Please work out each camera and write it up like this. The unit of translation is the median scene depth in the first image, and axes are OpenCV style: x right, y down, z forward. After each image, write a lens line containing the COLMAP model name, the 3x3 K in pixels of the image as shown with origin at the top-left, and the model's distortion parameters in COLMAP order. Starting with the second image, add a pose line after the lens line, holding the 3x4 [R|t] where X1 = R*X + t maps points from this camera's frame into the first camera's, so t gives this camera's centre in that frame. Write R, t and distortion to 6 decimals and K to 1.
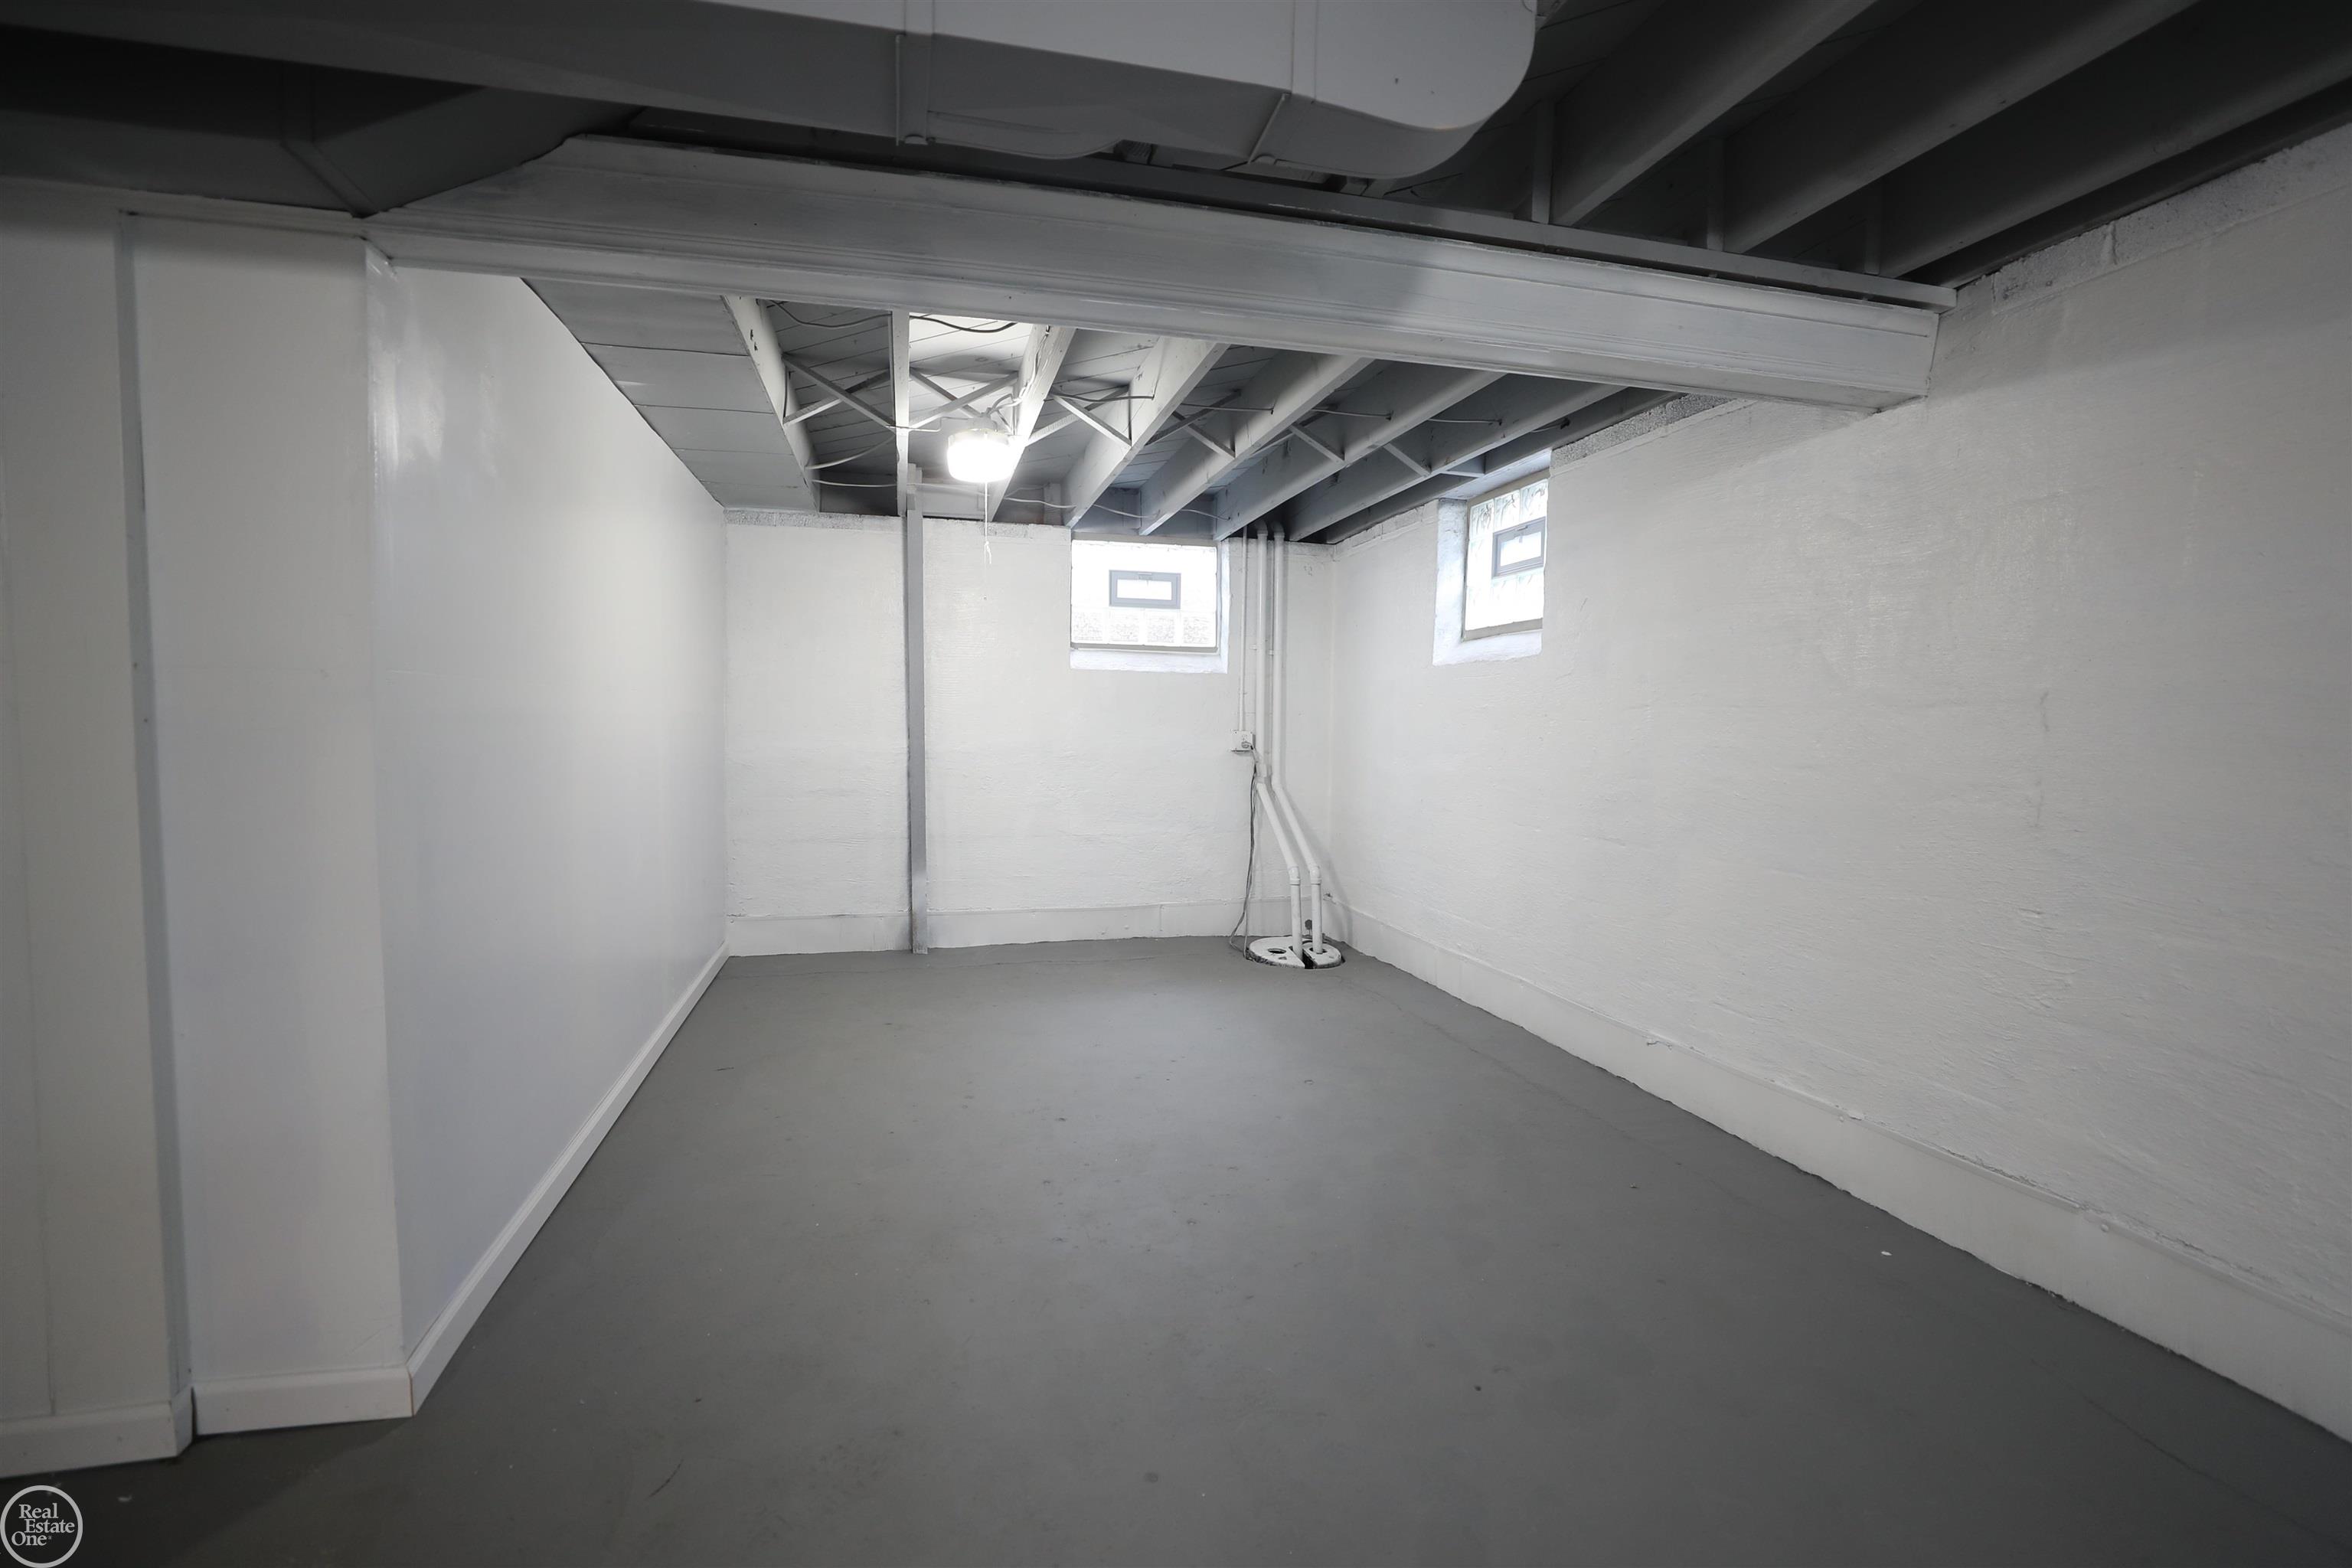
lens RADIAL K [[1079.6, 0, 1188.9], [0, 1079.6, 778.6], [0, 0, 1]] dist [-0.038815, 0.010762]
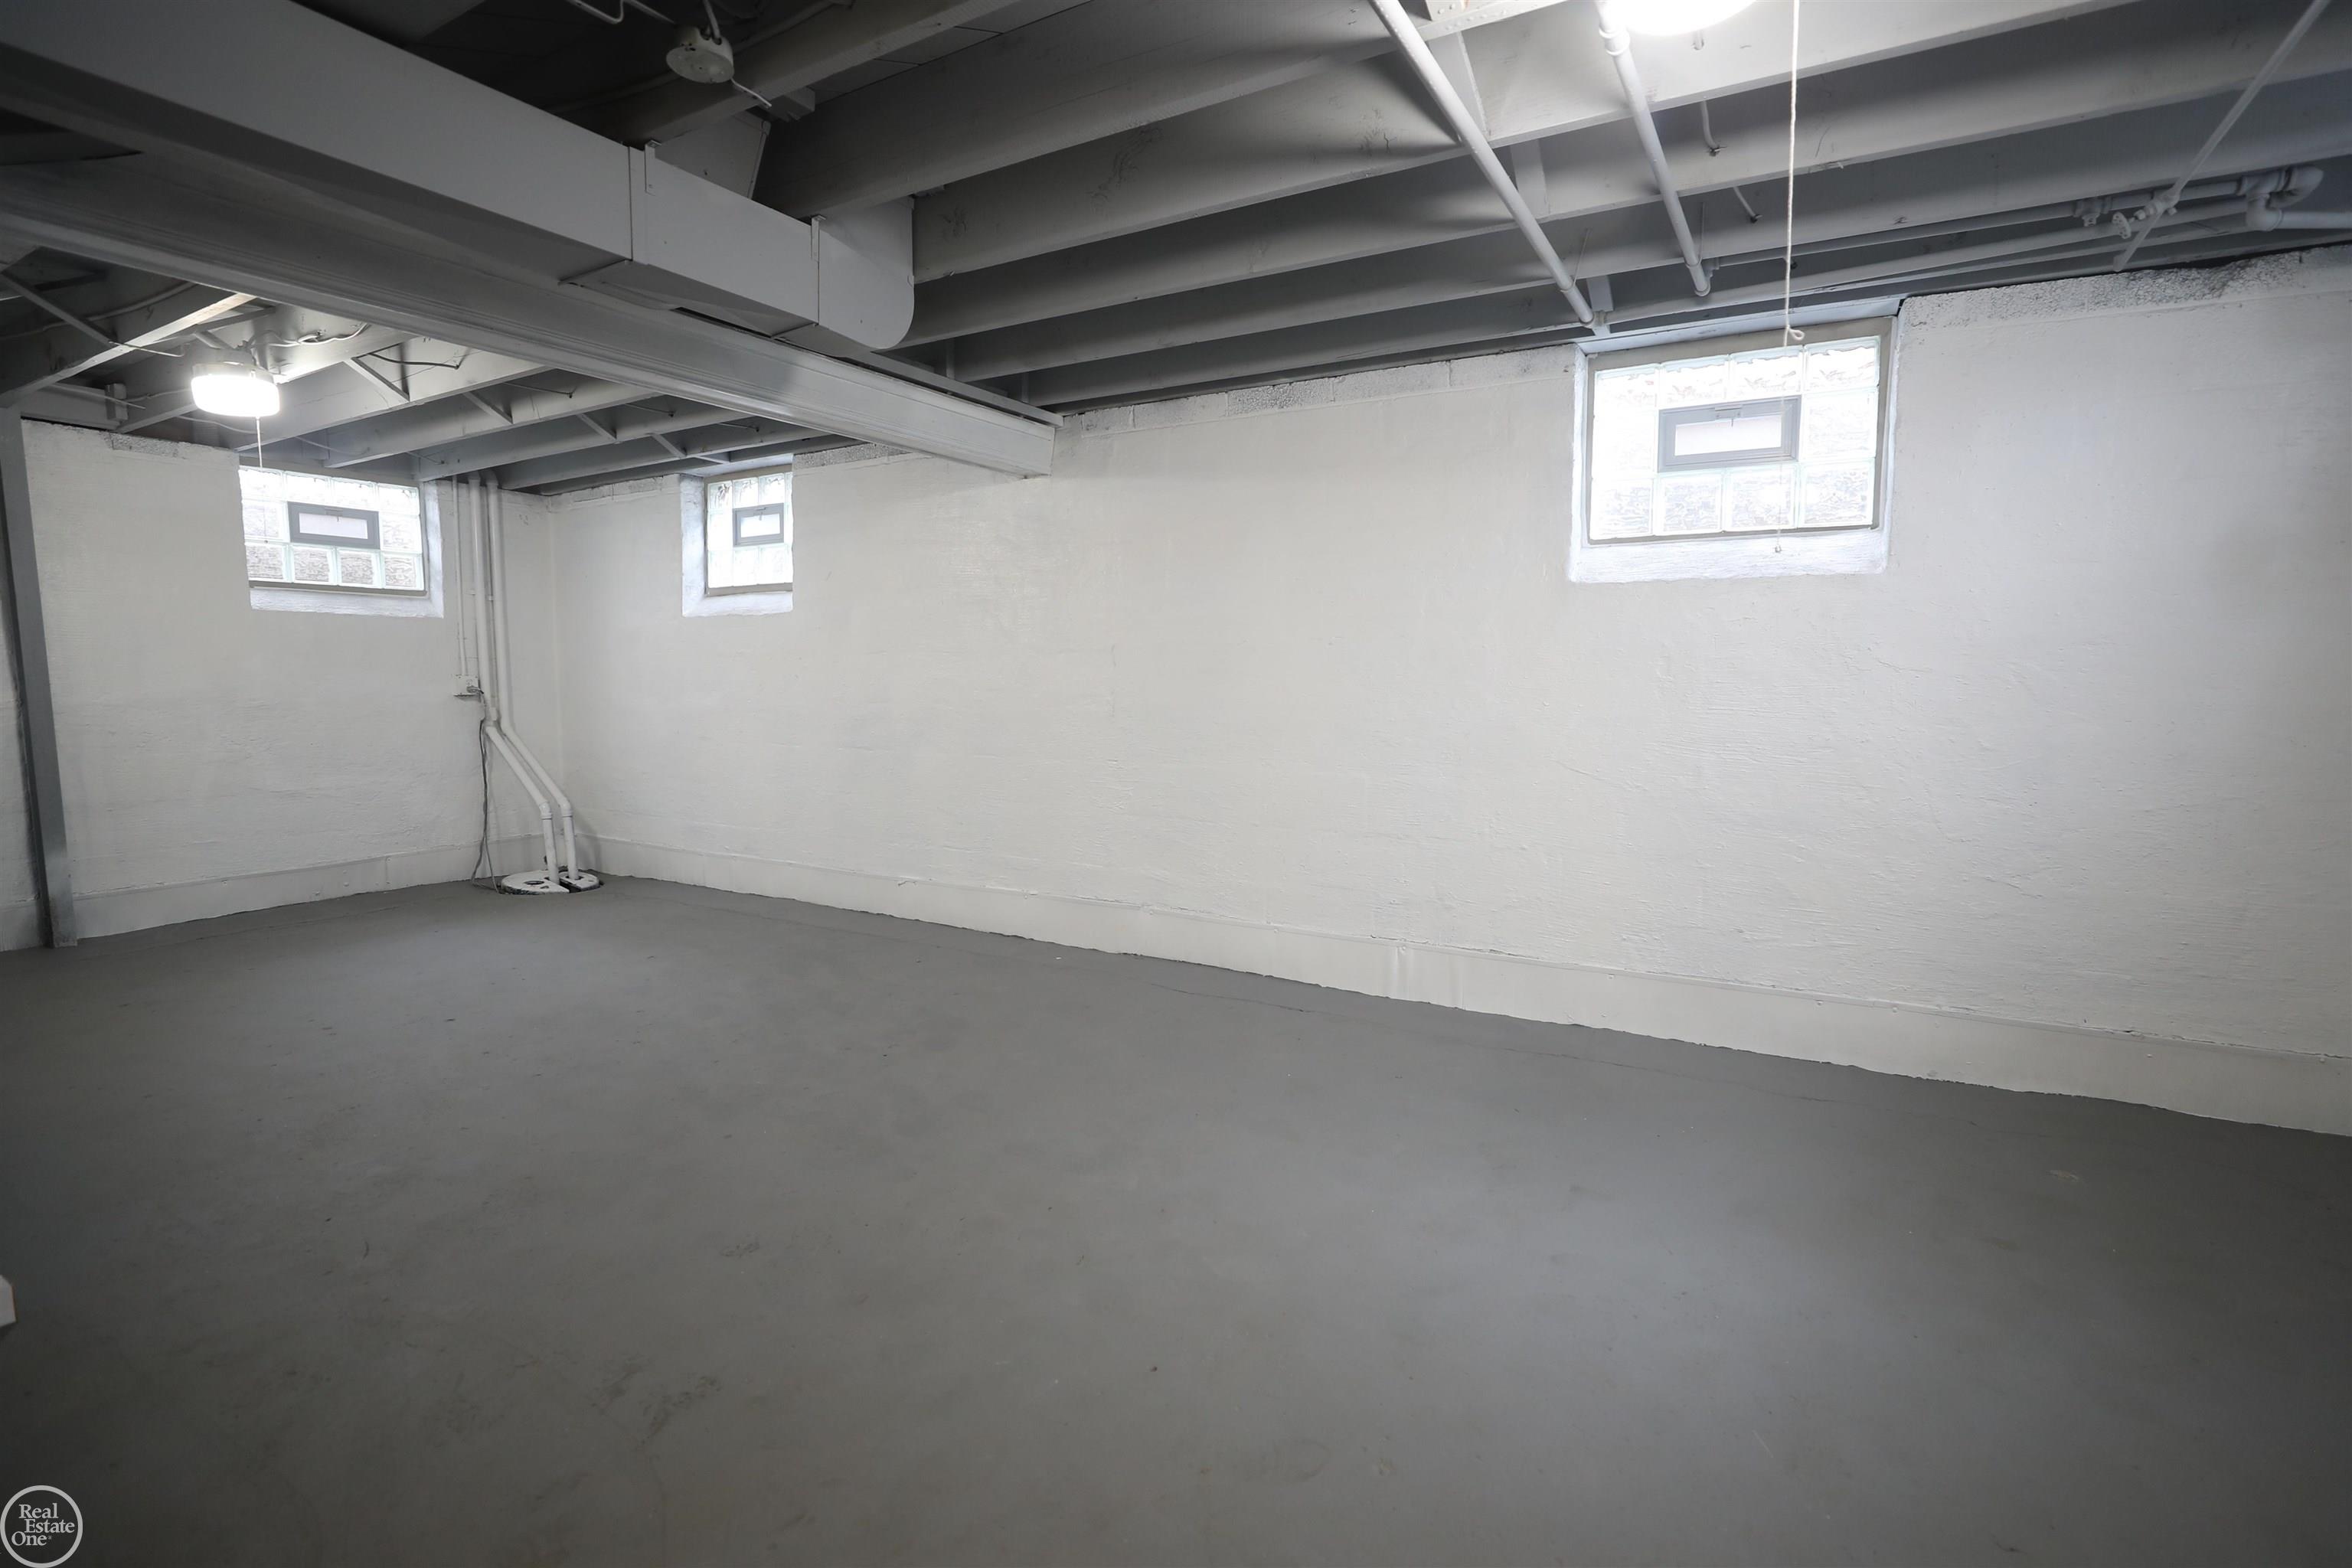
lens RADIAL K [[1079.6, 0, 1188.9], [0, 1079.6, 778.6], [0, 0, 1]] dist [-0.038815, 0.010762]
pose [[0.698909, -0.078738, 0.710863, -0.205493], [0.041636, 0.996715, 0.069463, 0.011640], [-0.713997, -0.018951, 0.699892, -0.192231]]
